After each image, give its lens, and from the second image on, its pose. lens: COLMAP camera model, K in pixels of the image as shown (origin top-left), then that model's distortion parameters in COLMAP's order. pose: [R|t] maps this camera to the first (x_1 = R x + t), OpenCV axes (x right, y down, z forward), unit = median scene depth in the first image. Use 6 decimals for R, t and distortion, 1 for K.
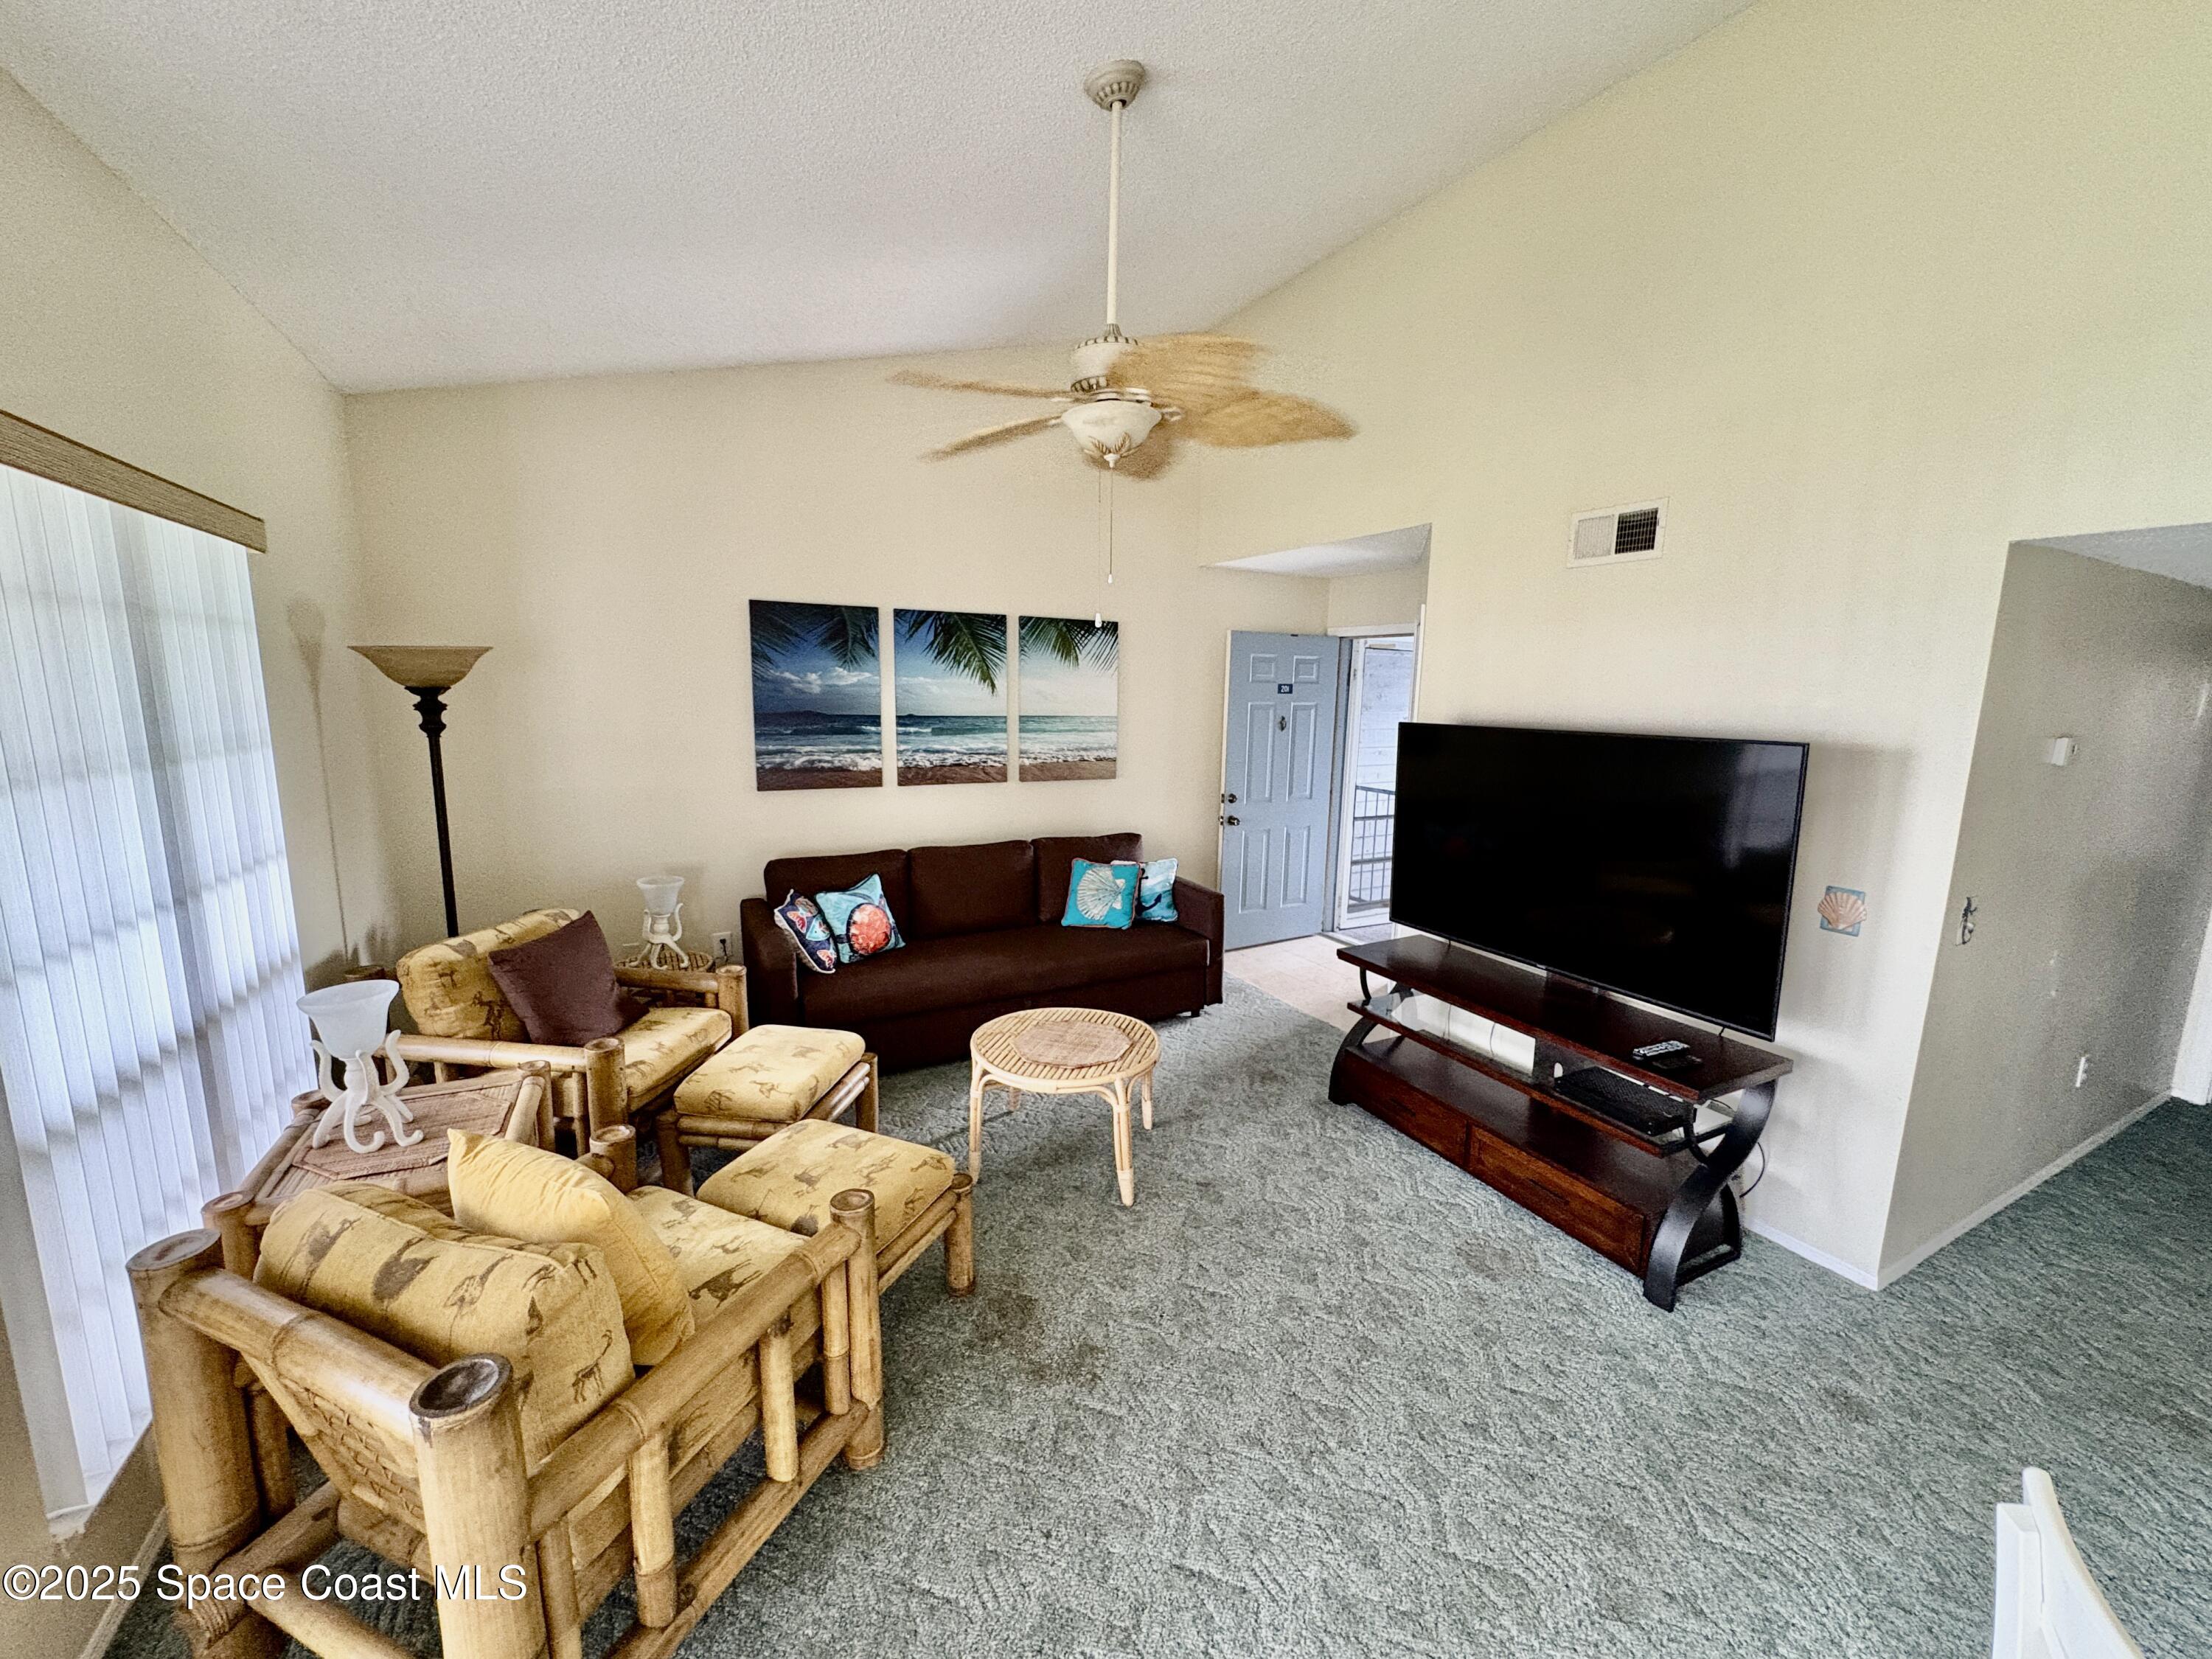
lens RADIAL K [[882.4, 0, 1102.8], [0, 882.4, 823.6], [0, 0, 1]] dist [0.001118, -0.000310]
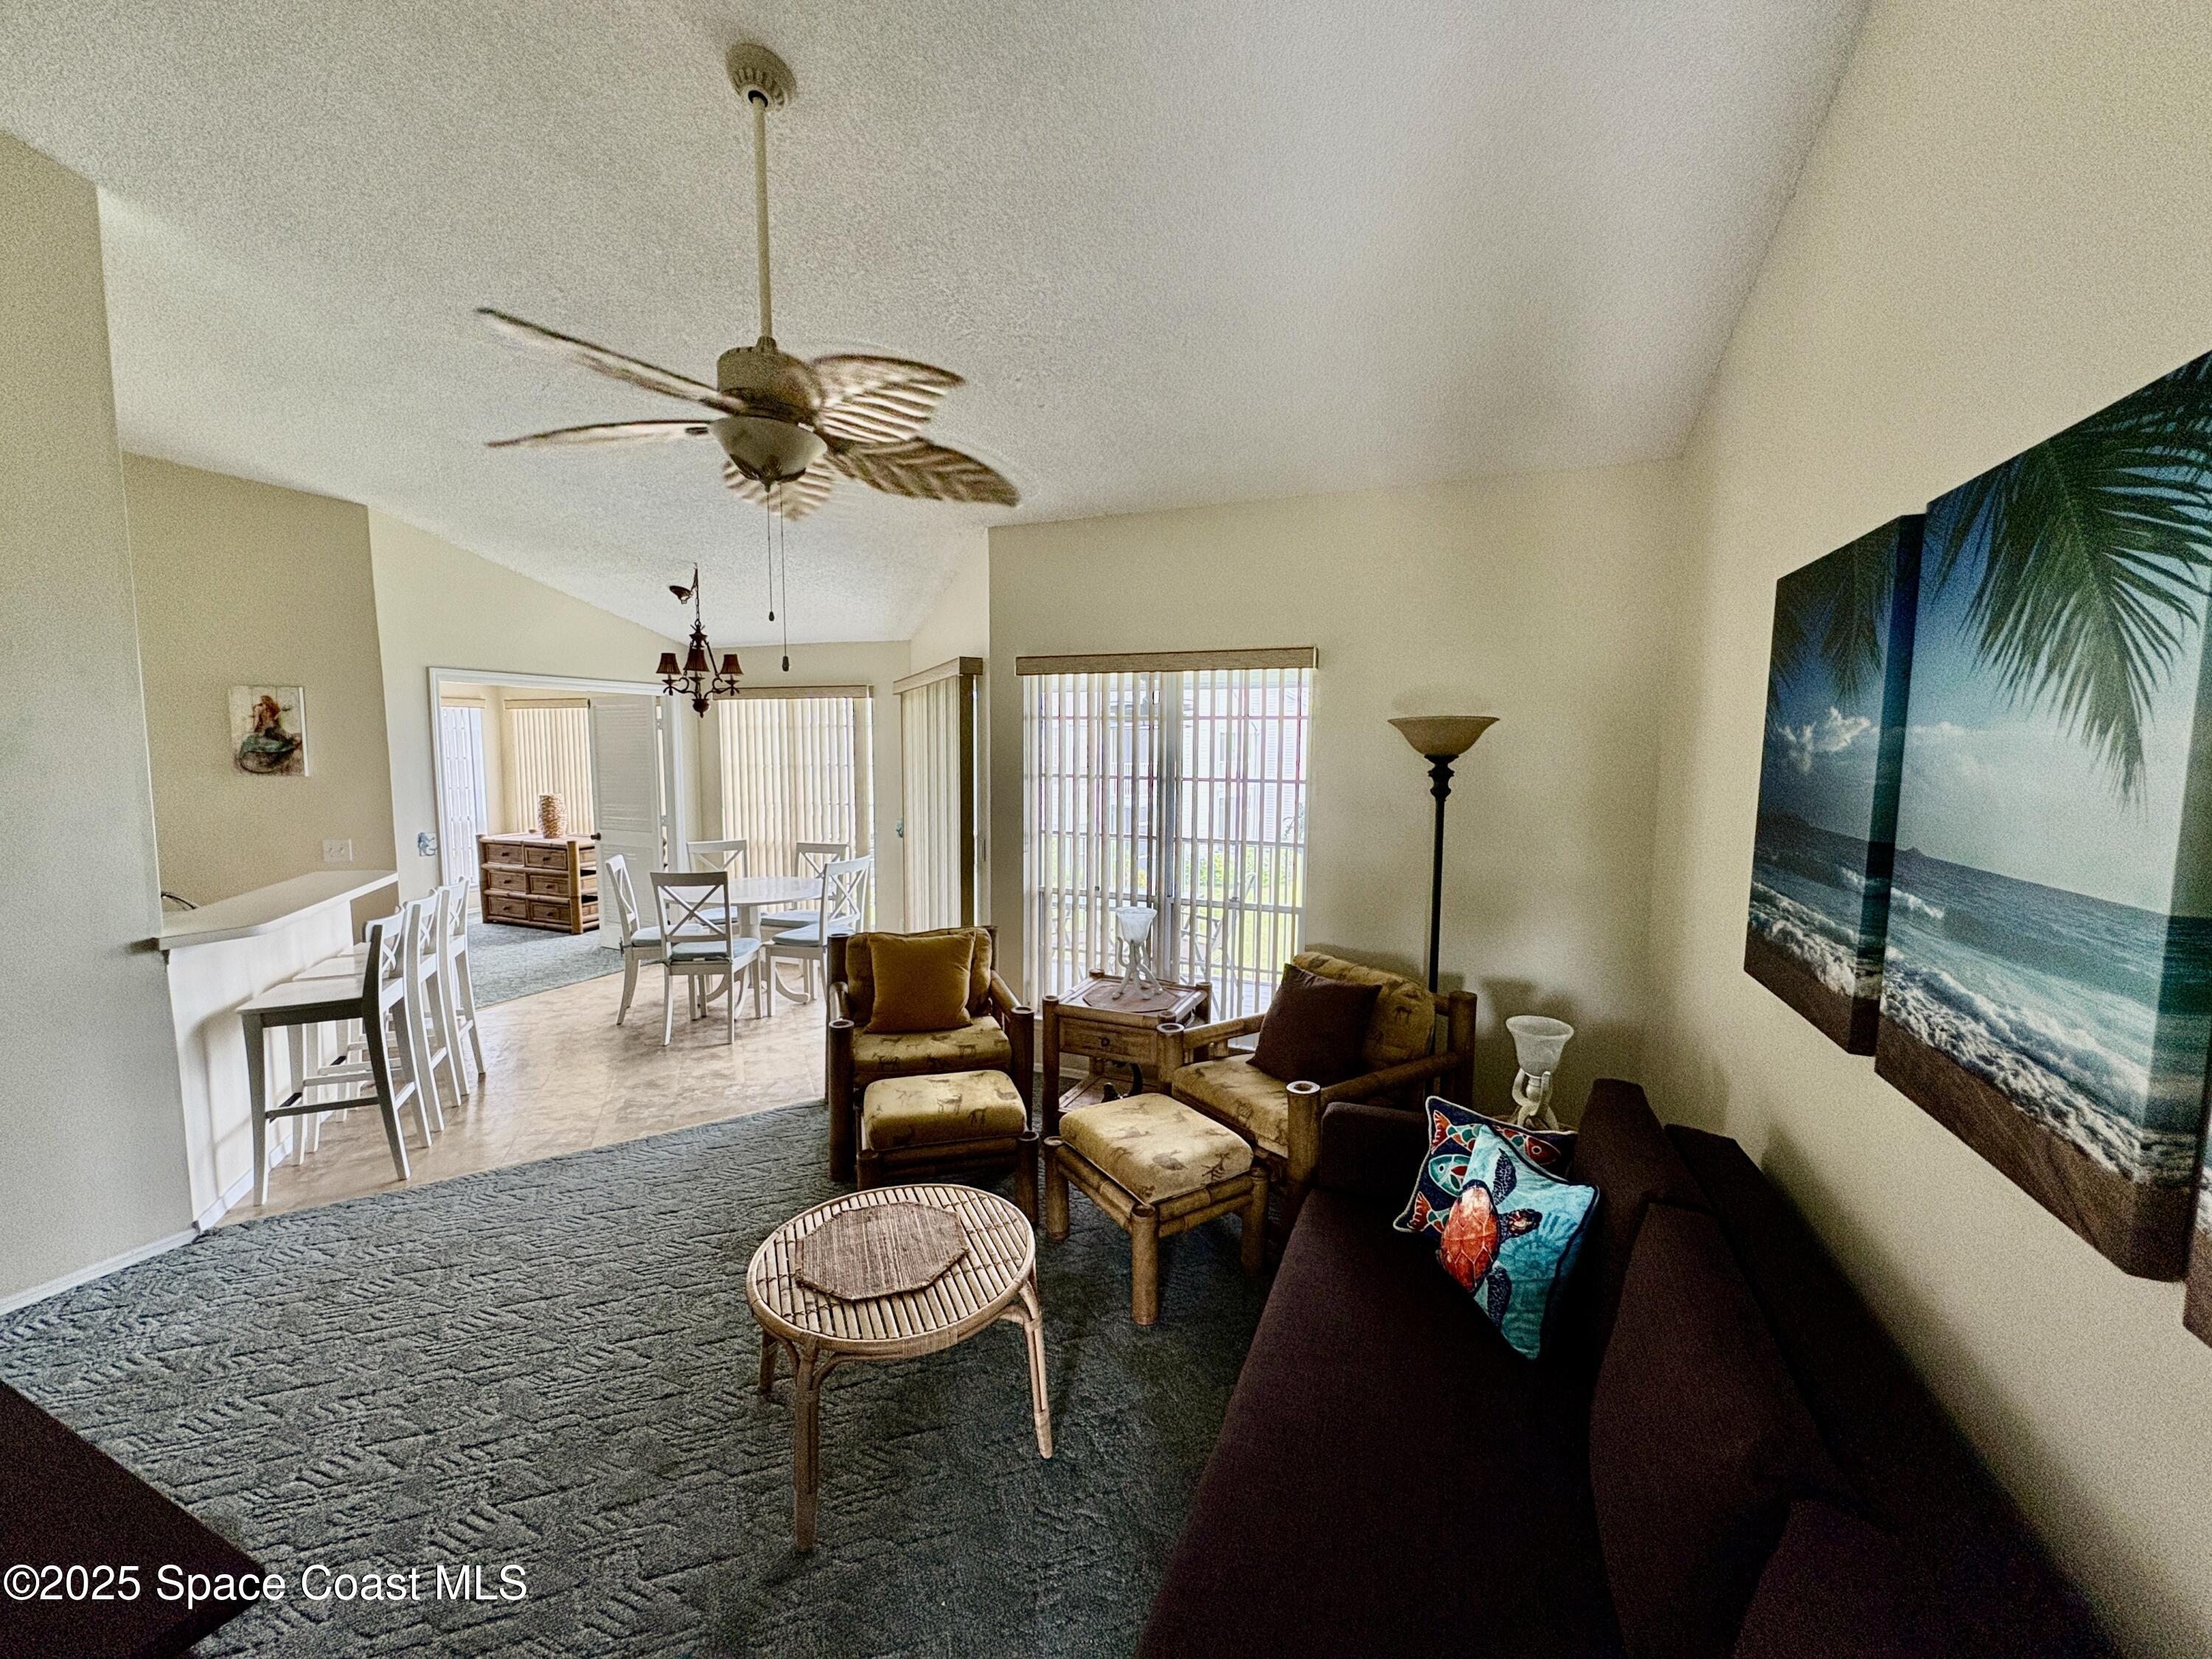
lens RADIAL K [[882.4, 0, 1098.2], [0, 882.4, 838.4], [0, 0, 1]] dist [0.001118, -0.000310]
pose [[-0.776791, 0.047013, -0.628001, 0.178394], [-0.112700, 0.970734, 0.212071, -0.159571], [0.619592, 0.235511, -0.748759, 1.054150]]
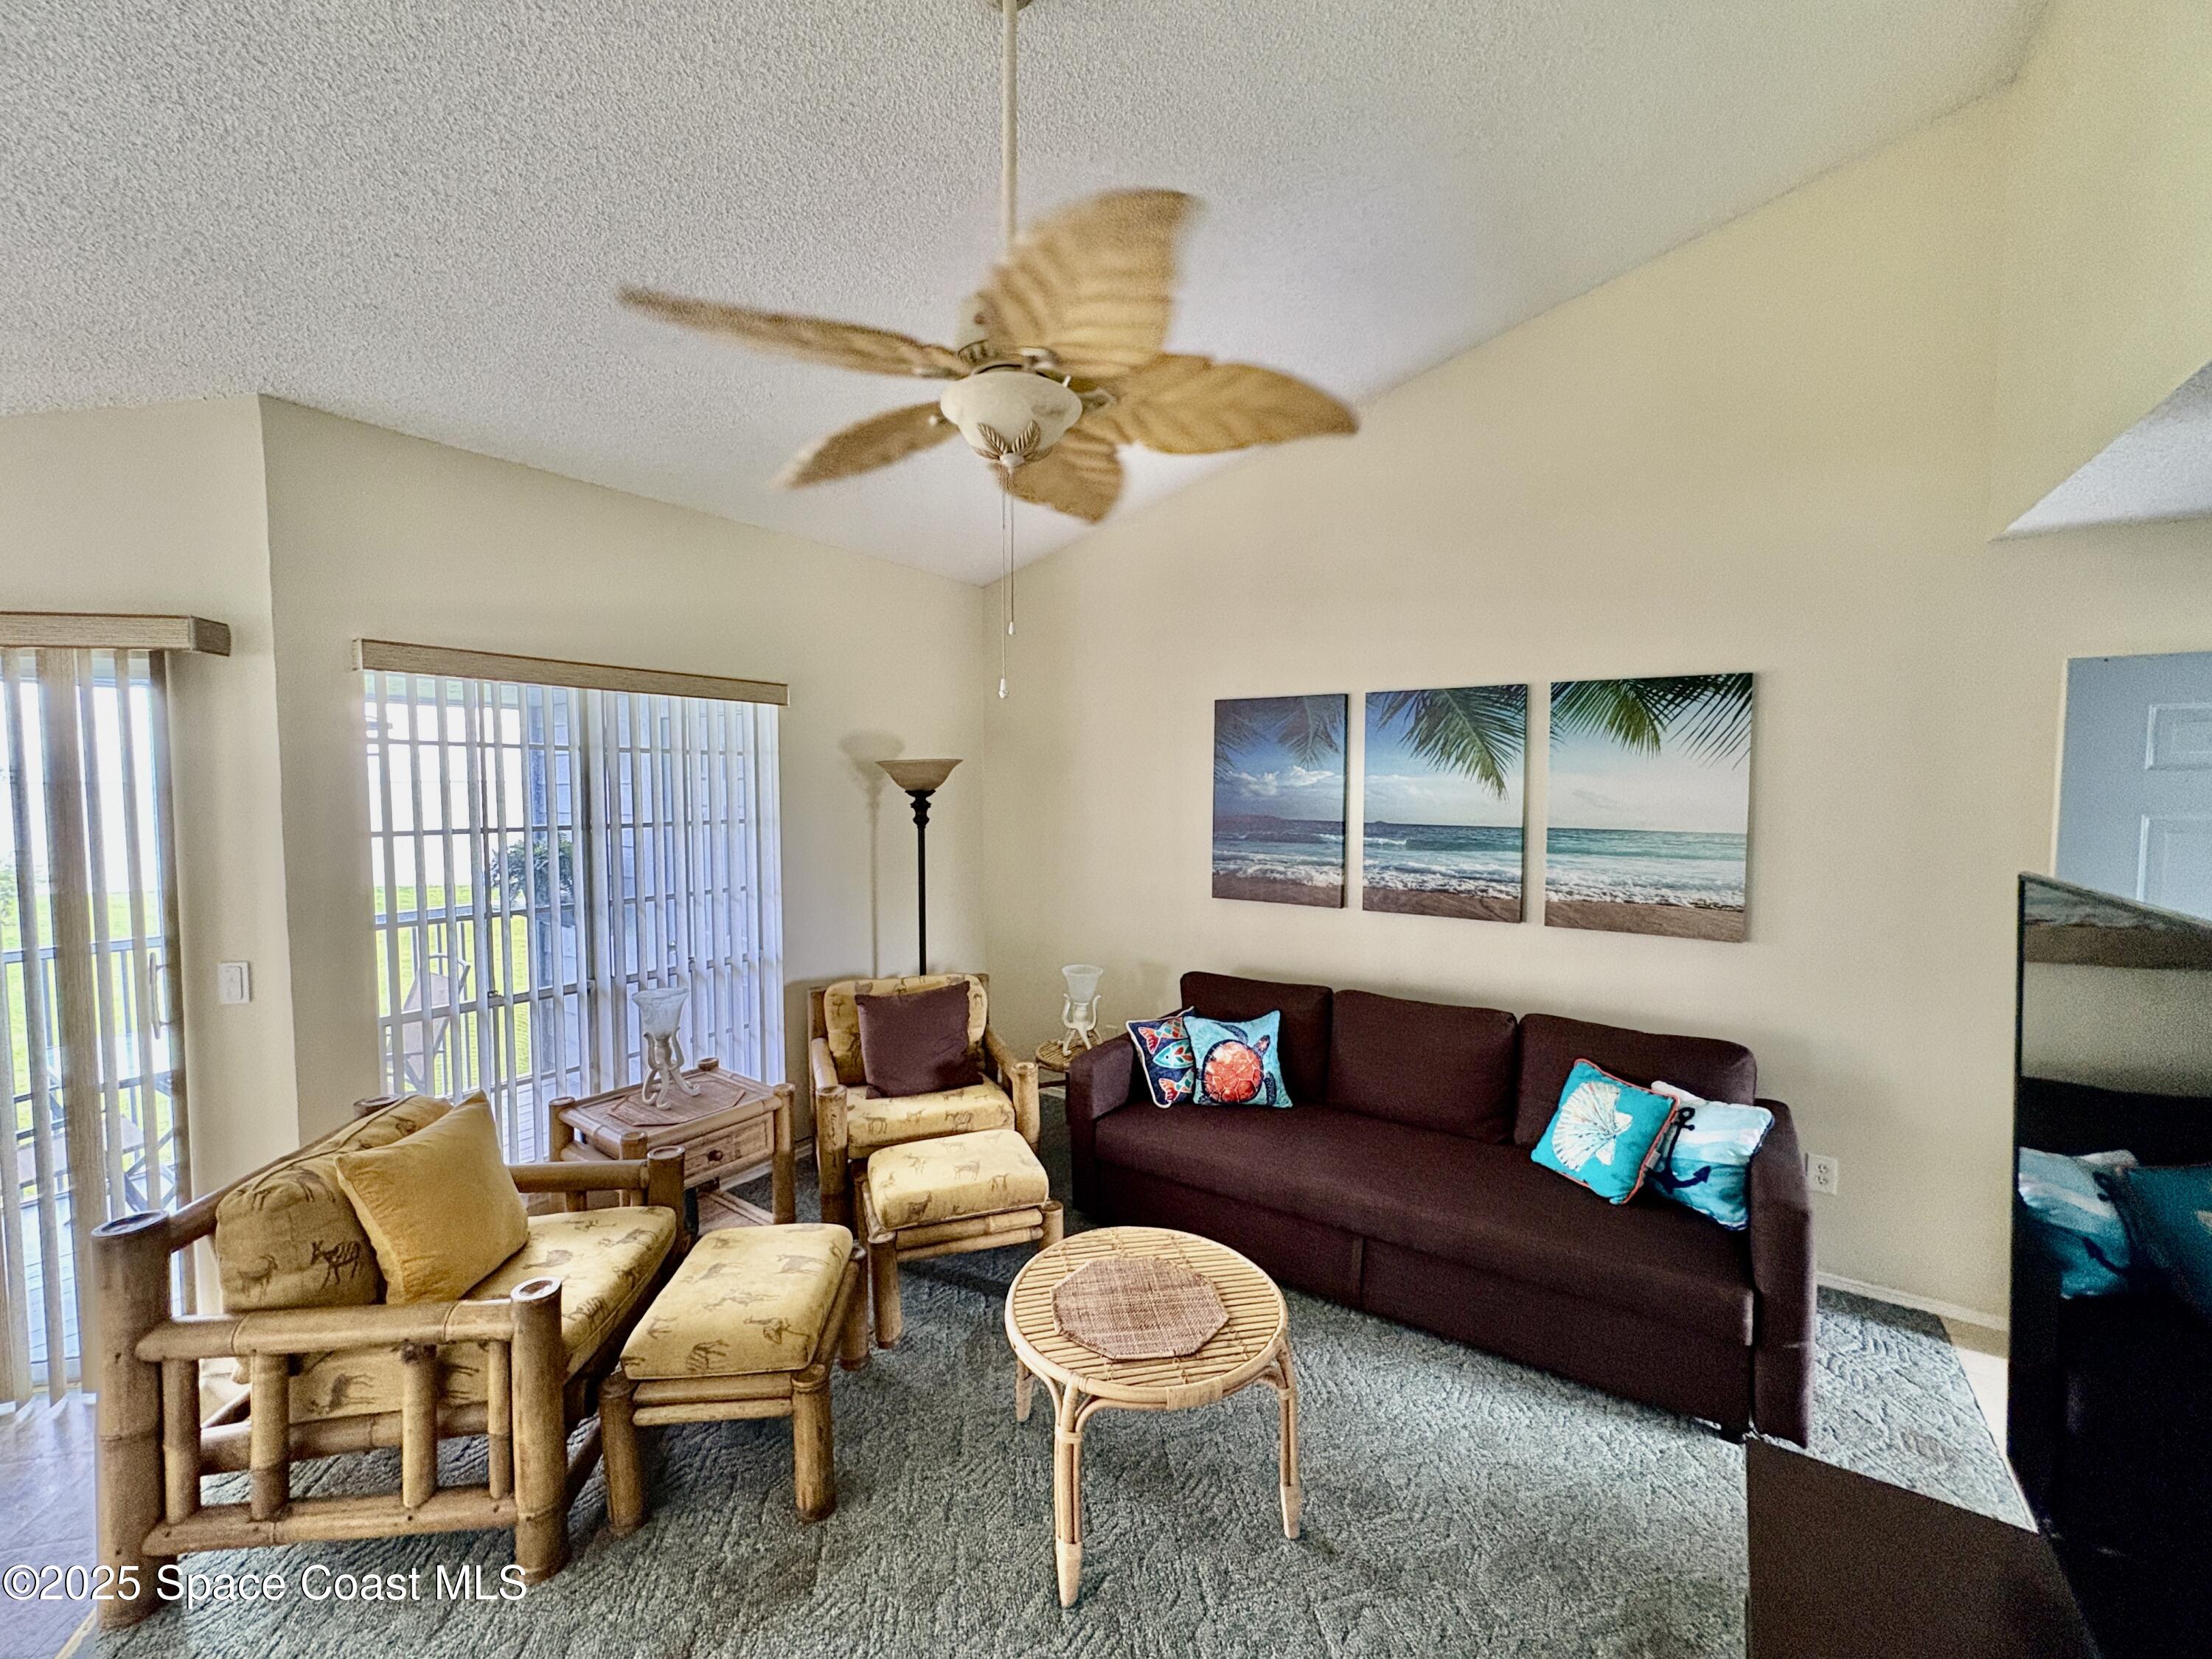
lens RADIAL K [[882.4, 0, 1114.9], [0, 882.4, 831.8], [0, 0, 1]] dist [0.001118, -0.000310]
pose [[0.472389, 0.032902, -0.880776, 0.368516], [-0.129906, 0.990988, -0.032654, -0.058236], [0.871764, 0.129843, 0.472406, 0.421311]]
